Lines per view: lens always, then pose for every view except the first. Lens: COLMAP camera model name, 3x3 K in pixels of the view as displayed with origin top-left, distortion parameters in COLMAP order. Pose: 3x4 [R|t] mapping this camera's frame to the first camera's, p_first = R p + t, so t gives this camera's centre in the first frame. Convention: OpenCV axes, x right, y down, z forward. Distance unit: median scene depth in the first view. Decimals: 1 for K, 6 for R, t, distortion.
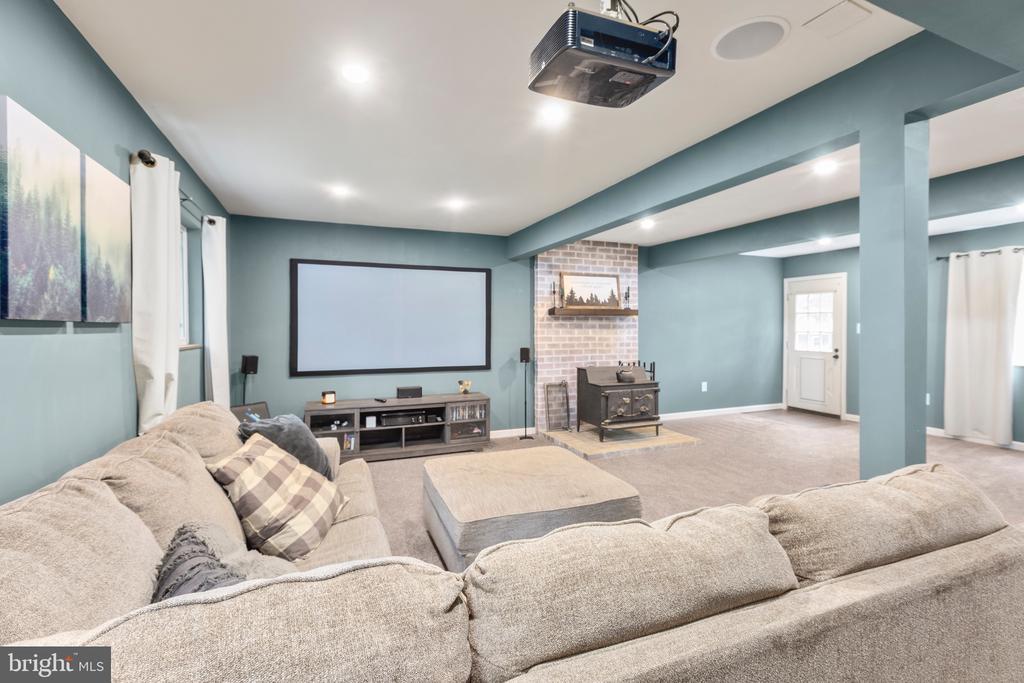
lens RADIAL K [[451.9, 0, 513.1], [0, 451.9, 331.7], [0, 0, 1]] dist [0.000401, 0.000185]
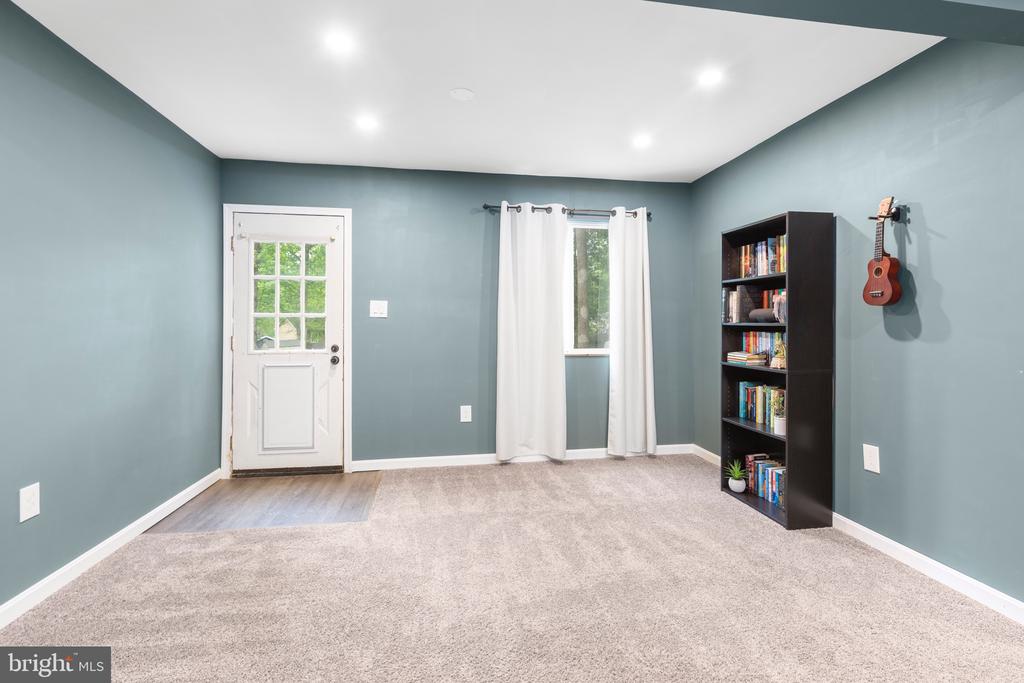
lens RADIAL K [[460.4, 0, 514.3], [0, 460.4, 331.0], [0, 0, 1]] dist [-0.000676, 0.000240]
pose [[0.229716, -0.005149, 0.973244, 0.249396], [0.012341, 0.999921, 0.002377, 0.023881], [-0.973179, 0.011464, 0.229761, 0.741431]]
